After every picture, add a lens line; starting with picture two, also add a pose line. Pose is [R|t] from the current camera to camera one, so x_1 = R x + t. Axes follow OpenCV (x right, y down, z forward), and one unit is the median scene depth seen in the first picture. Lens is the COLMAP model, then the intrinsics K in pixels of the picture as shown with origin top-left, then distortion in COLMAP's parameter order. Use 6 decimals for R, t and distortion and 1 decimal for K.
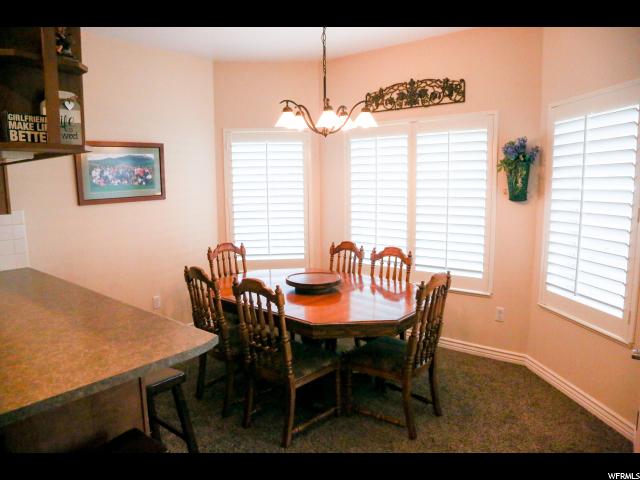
lens RADIAL K [[428.3, 0, 321.0], [0, 428.3, 236.6], [0, 0, 1]] dist [-0.129447, 0.065558]
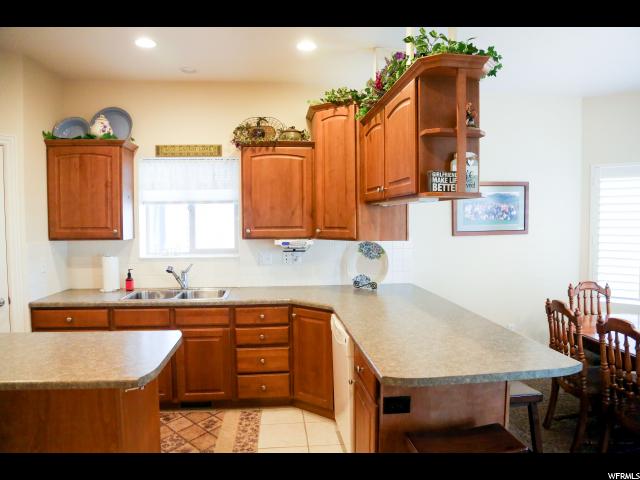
lens RADIAL K [[428.3, 0, 321.0], [0, 428.3, 236.6], [0, 0, 1]] dist [-0.129447, 0.065558]
pose [[0.705013, 0.041809, -0.707961, 0.007020], [-0.094763, 0.994862, -0.035617, 0.006105], [0.702835, 0.092199, 0.705353, -0.153102]]
